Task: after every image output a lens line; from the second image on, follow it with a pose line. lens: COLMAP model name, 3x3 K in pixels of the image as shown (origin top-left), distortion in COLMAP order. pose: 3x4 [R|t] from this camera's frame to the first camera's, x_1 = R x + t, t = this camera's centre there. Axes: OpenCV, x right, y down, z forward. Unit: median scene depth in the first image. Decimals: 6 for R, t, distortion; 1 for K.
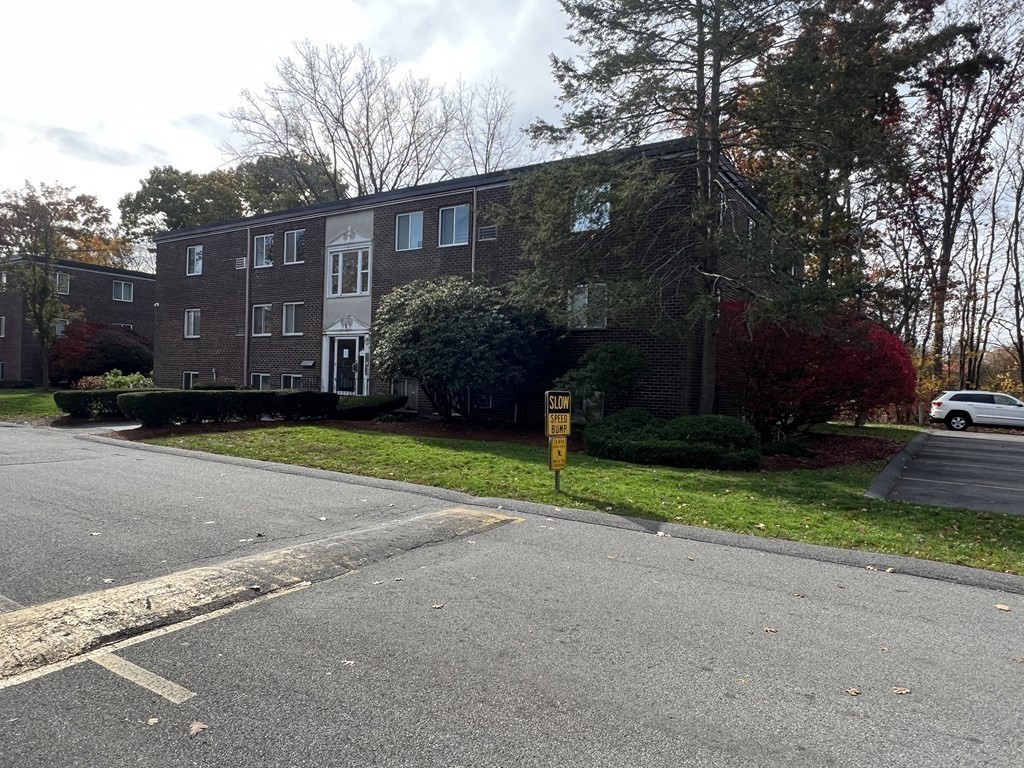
lens RADIAL K [[407.8, 0, 514.0], [0, 407.8, 386.8], [0, 0, 1]] dist [-0.001045, 0.000545]
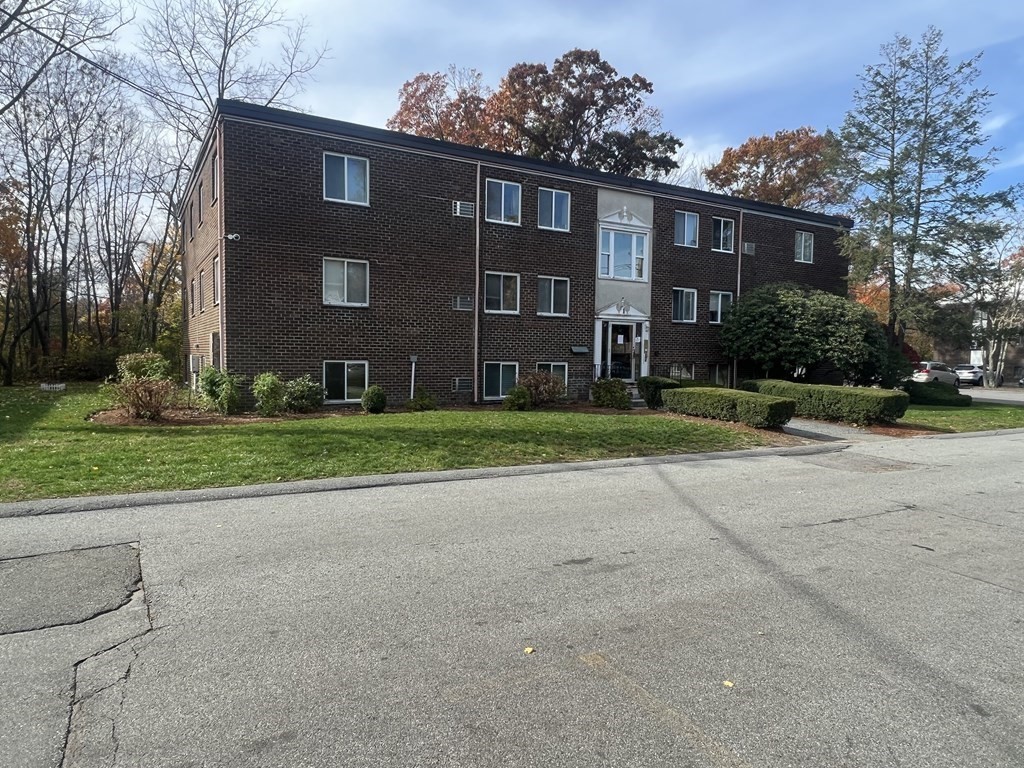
lens RADIAL K [[407.8, 0, 514.0], [0, 407.8, 386.8], [0, 0, 1]] dist [-0.001045, 0.000545]
pose [[0.742301, -0.055379, 0.667774, -1.238547], [0.032372, 0.998379, 0.046811, -0.023514], [-0.669284, -0.013130, 0.742890, 0.451463]]
